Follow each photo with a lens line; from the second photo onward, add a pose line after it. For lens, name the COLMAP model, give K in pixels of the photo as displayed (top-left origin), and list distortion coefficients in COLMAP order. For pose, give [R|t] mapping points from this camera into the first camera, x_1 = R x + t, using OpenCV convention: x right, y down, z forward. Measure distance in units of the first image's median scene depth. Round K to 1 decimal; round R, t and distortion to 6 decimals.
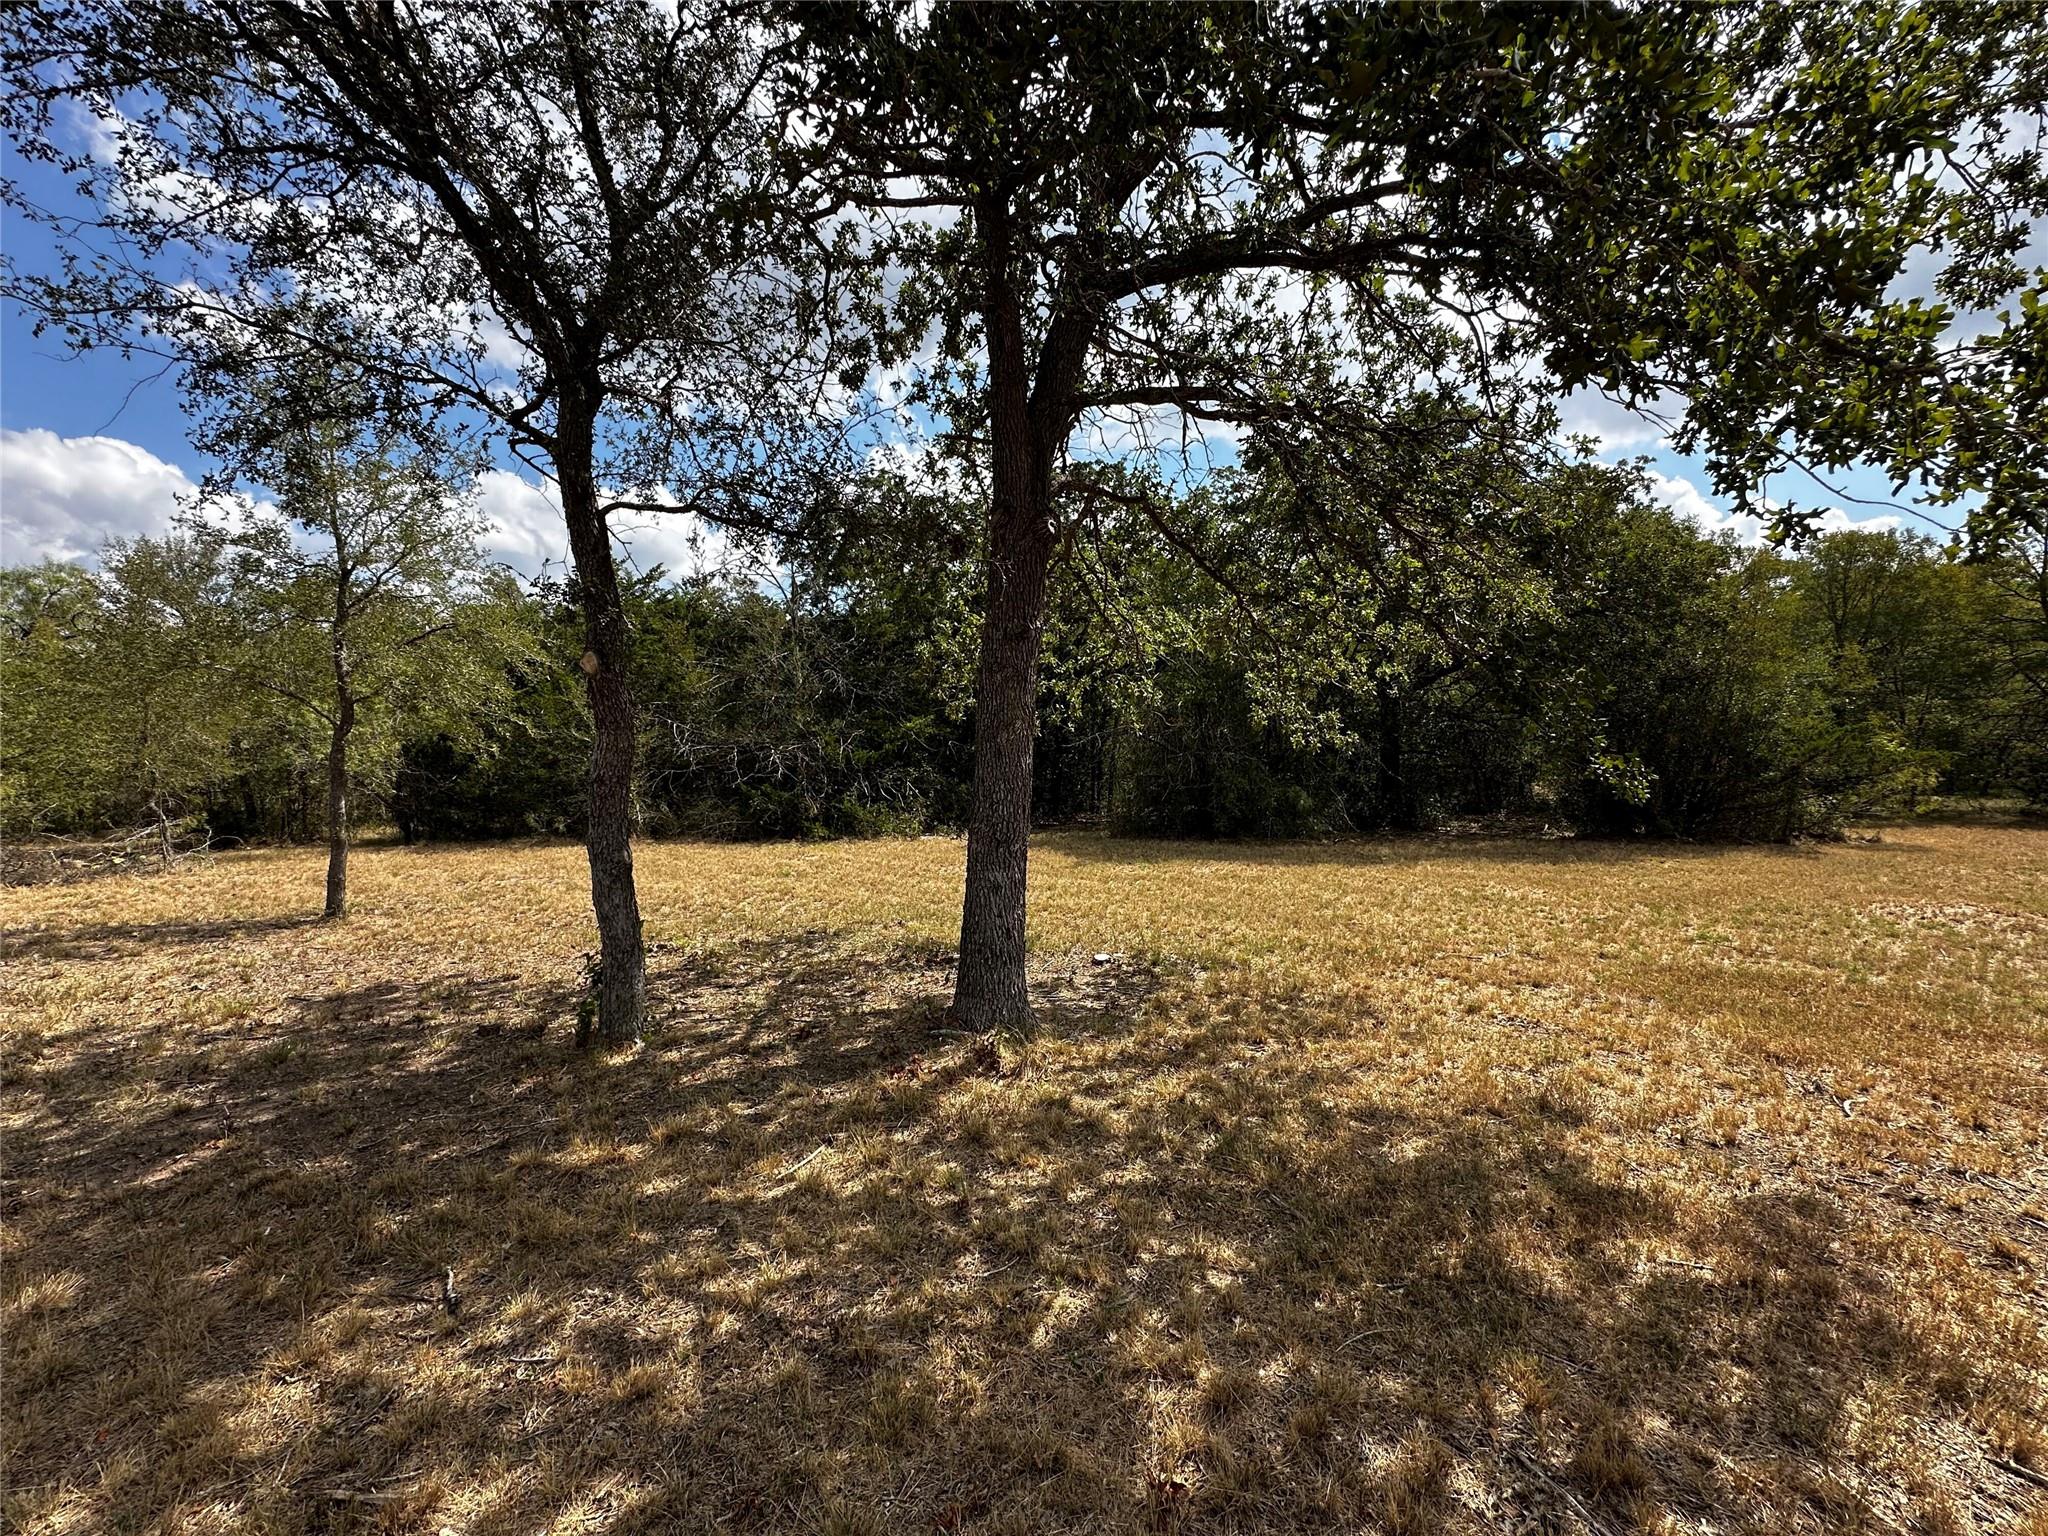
lens RADIAL K [[822.9, 0, 1023.3], [0, 822.9, 765.1], [0, 0, 1]] dist [-0.003213, 0.000757]
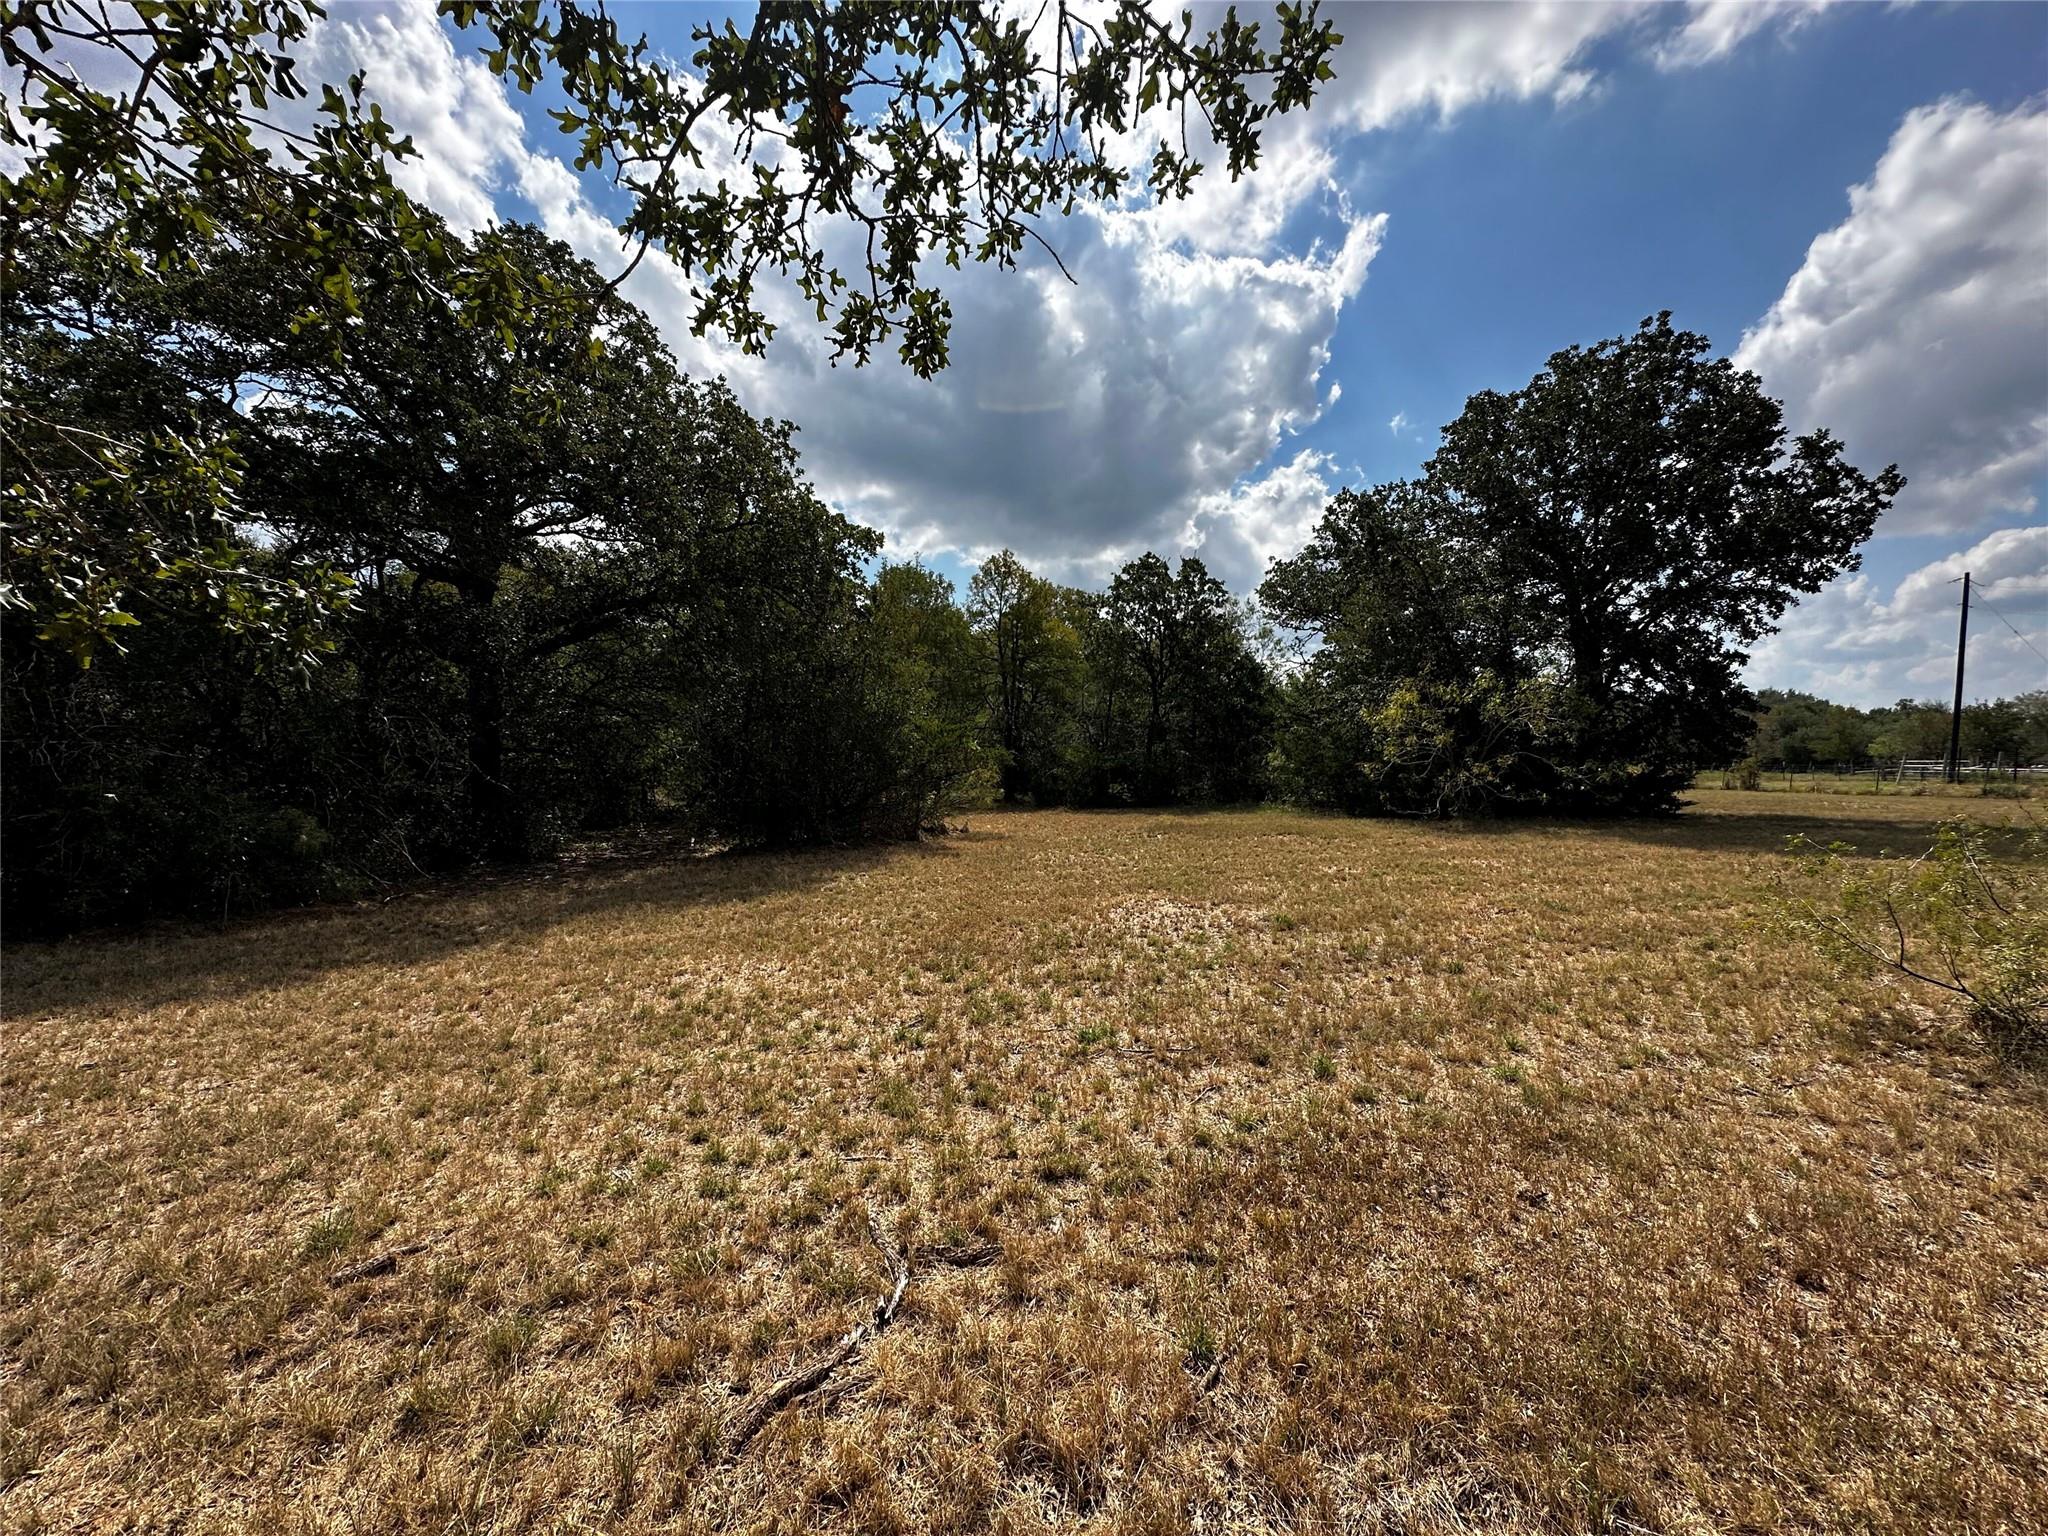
lens RADIAL K [[822.9, 0, 1023.3], [0, 822.9, 765.1], [0, 0, 1]] dist [-0.003213, 0.000757]
pose [[0.536633, -0.006037, 0.843794, 0.136160], [0.014515, 0.999892, -0.002078, 0.006583], [-0.843691, 0.013363, 0.536663, 0.317715]]
